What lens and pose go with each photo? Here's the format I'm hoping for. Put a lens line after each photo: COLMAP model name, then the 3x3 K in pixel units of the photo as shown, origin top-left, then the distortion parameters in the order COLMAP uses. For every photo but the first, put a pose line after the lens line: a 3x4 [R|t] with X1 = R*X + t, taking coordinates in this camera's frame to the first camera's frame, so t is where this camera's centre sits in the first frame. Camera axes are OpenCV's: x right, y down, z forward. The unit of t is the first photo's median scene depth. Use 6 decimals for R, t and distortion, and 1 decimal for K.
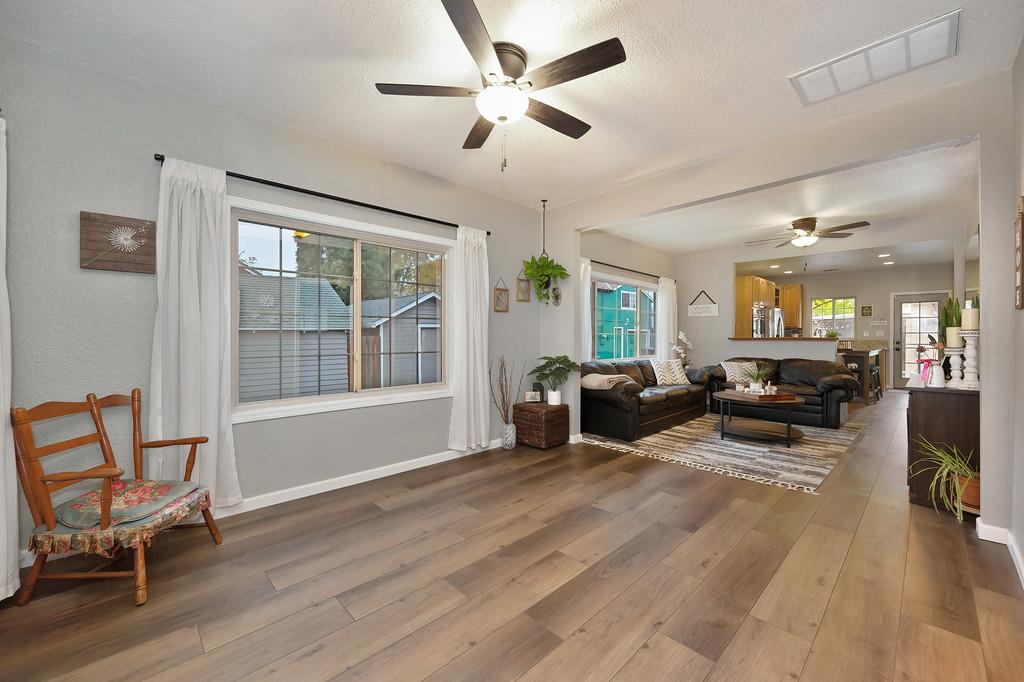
lens RADIAL K [[404.7, 0, 510.1], [0, 404.7, 342.0], [0, 0, 1]] dist [0.008051, -0.000741]
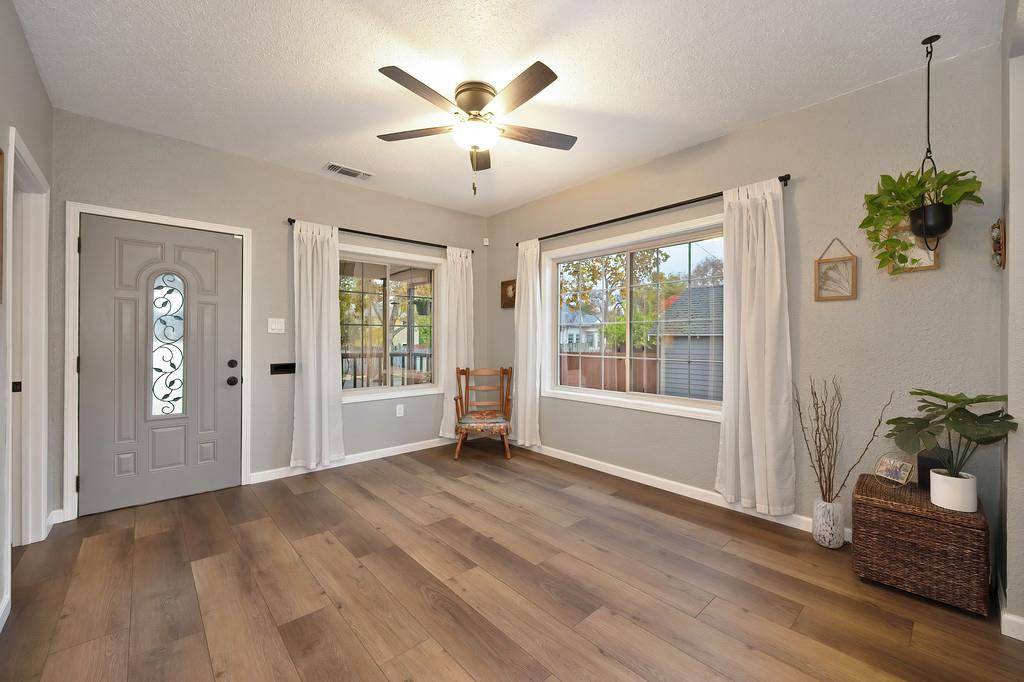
lens RADIAL K [[404.7, 0, 509.9], [0, 404.7, 334.0], [0, 0, 1]] dist [0.008051, -0.000741]
pose [[-0.022743, -0.010973, -0.999681, 1.036368], [-0.021843, 0.999707, -0.010476, -0.019736], [0.999503, 0.021598, -0.022976, 1.051260]]
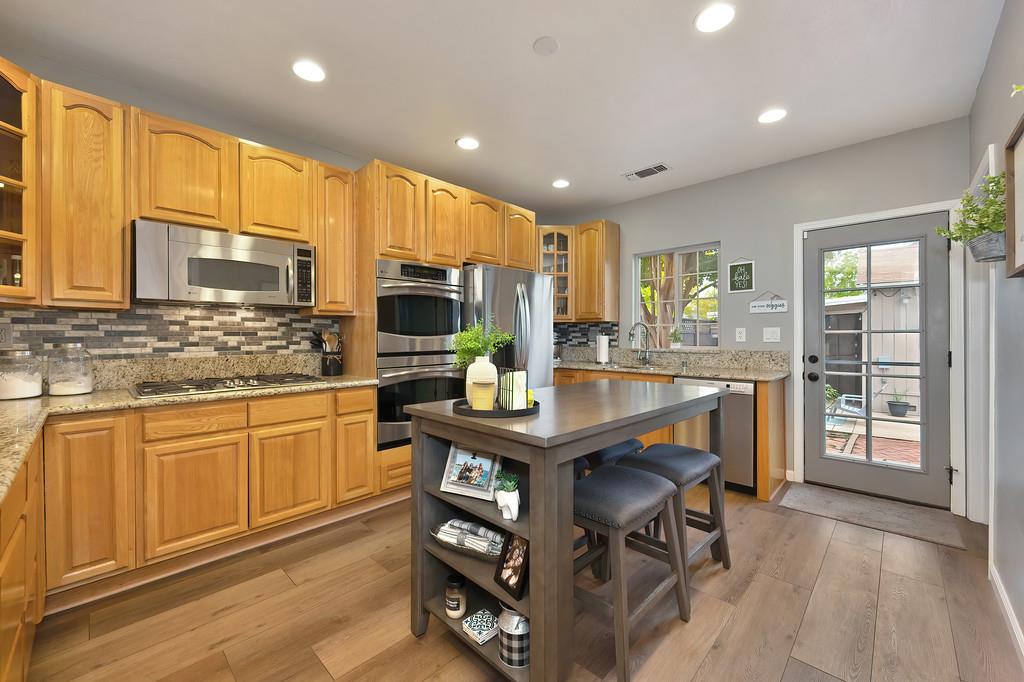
lens RADIAL K [[404.7, 0, 509.8], [0, 404.7, 338.5], [0, 0, 1]] dist [0.008051, -0.000741]
pose [[0.999372, -0.006830, 0.034760, 0.046446], [0.007243, 0.999904, -0.011774, -0.000977], [-0.034676, 0.012018, 0.999326, 0.044908]]
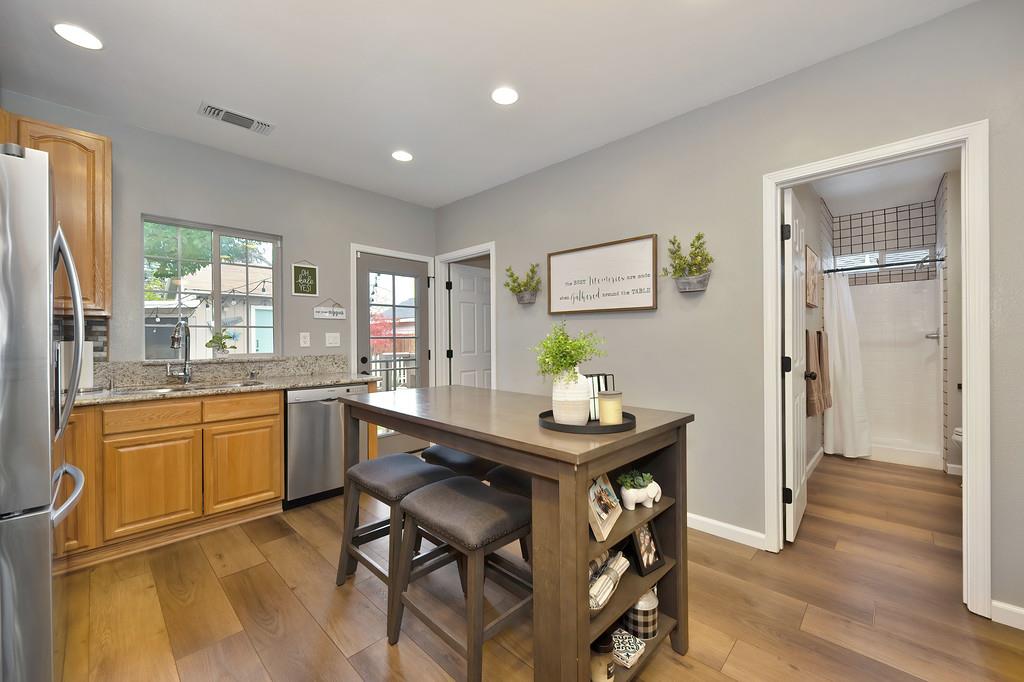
lens RADIAL K [[404.7, 0, 510.7], [0, 404.7, 338.9], [0, 0, 1]] dist [0.008051, -0.000741]
pose [[-0.033845, -0.004322, 0.999418, 0.035537], [0.021543, 0.999755, 0.005053, -0.001354], [-0.999195, 0.021702, -0.033743, 0.059733]]
